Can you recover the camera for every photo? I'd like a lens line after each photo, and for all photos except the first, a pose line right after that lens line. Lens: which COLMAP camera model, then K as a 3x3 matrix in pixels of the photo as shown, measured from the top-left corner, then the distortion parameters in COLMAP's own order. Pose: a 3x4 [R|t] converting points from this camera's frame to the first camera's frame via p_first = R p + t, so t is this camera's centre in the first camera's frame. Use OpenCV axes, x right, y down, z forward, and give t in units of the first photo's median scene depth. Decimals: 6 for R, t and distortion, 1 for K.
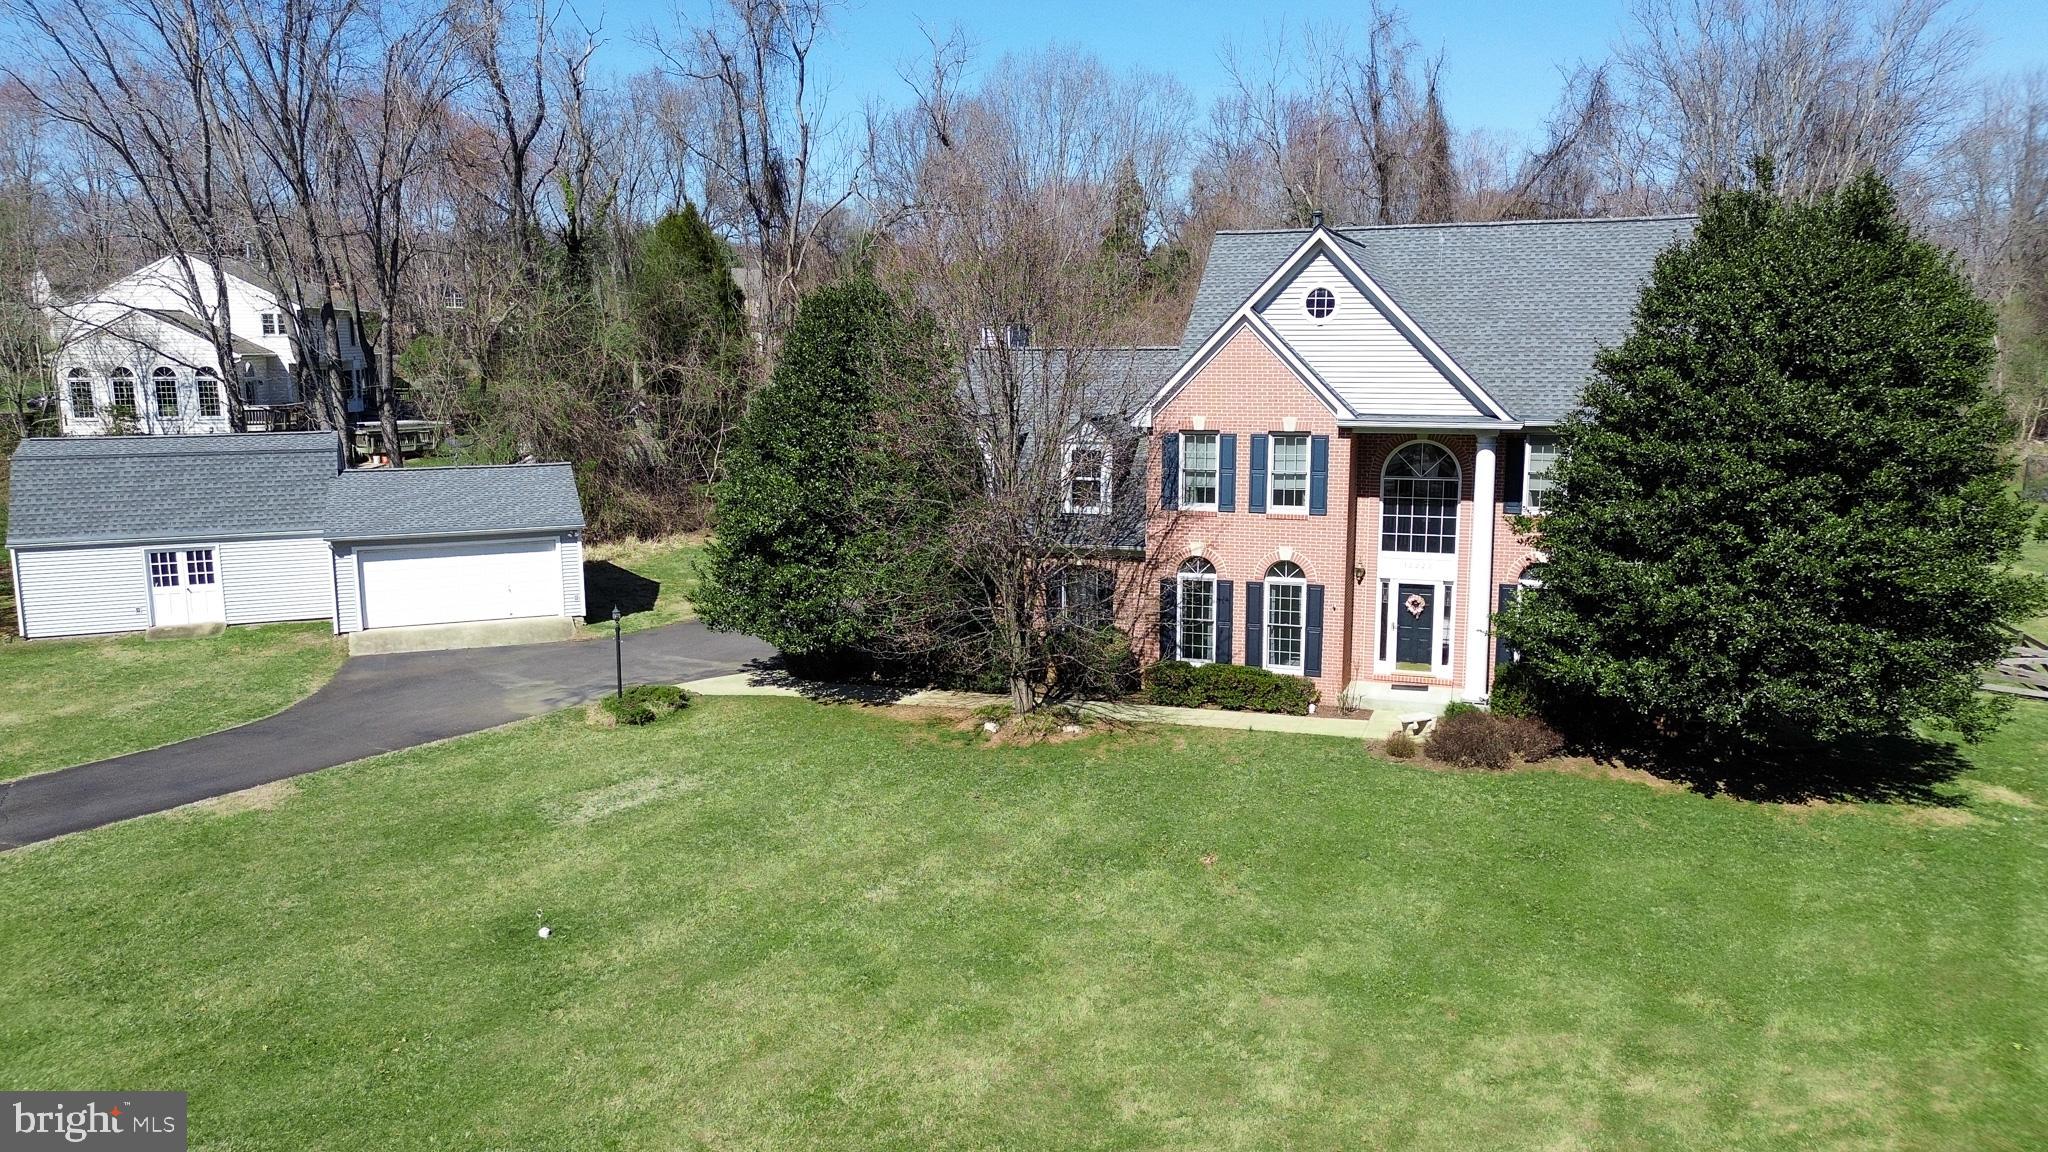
lens RADIAL K [[1463.4, 0, 1024.0], [0, 1463.4, 576.0], [0, 0, 1]] dist [0.073458, -0.003071]
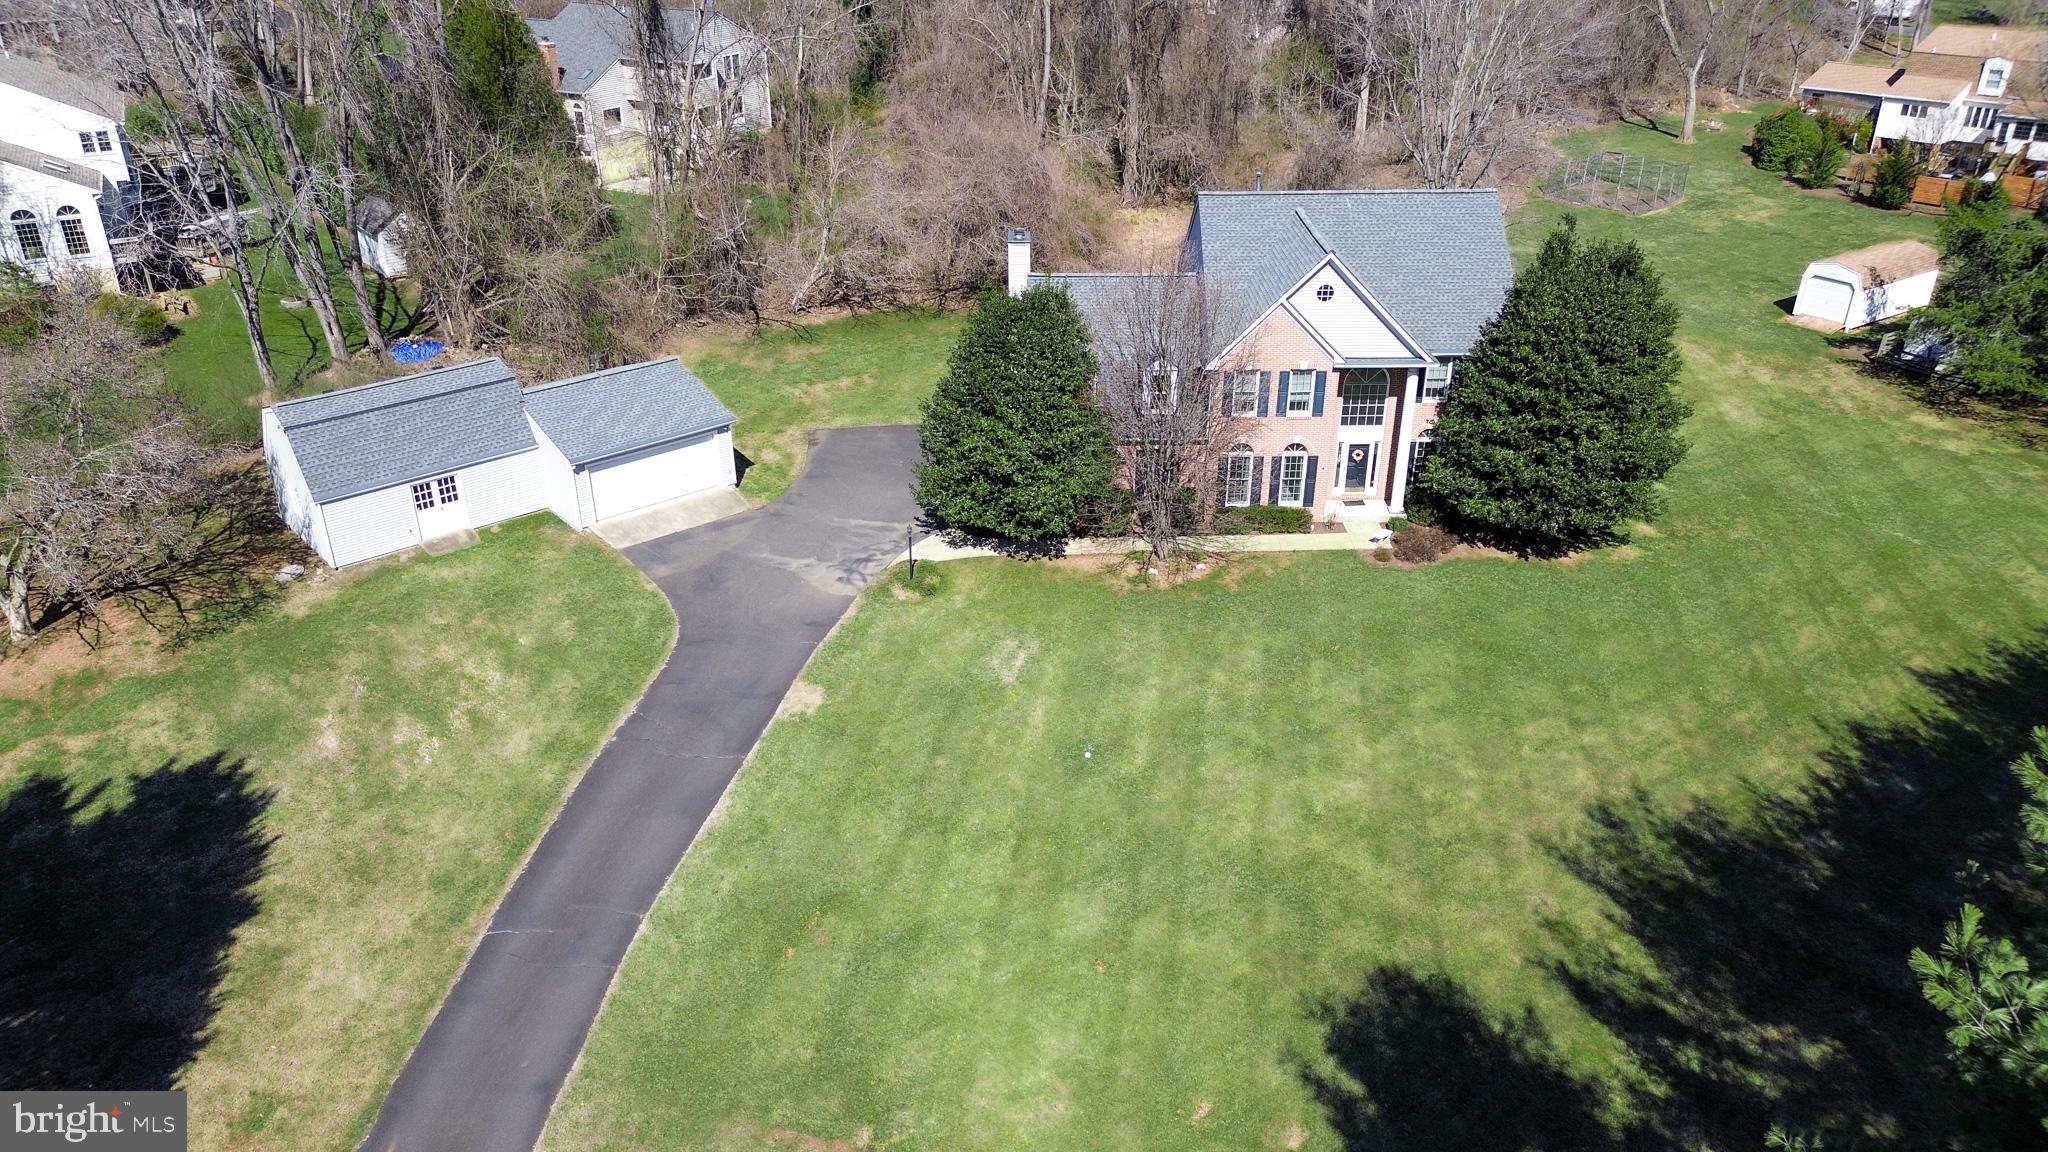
lens RADIAL K [[1499.3, 0, 1043.0], [0, 1499.3, 567.3], [0, 0, 1]] dist [0.087682, 0.000602]
pose [[0.935012, -0.147502, 0.322483, -0.659593], [0.048823, 0.954274, 0.294920, -0.392308], [-0.351238, -0.260009, 0.899459, -0.467267]]
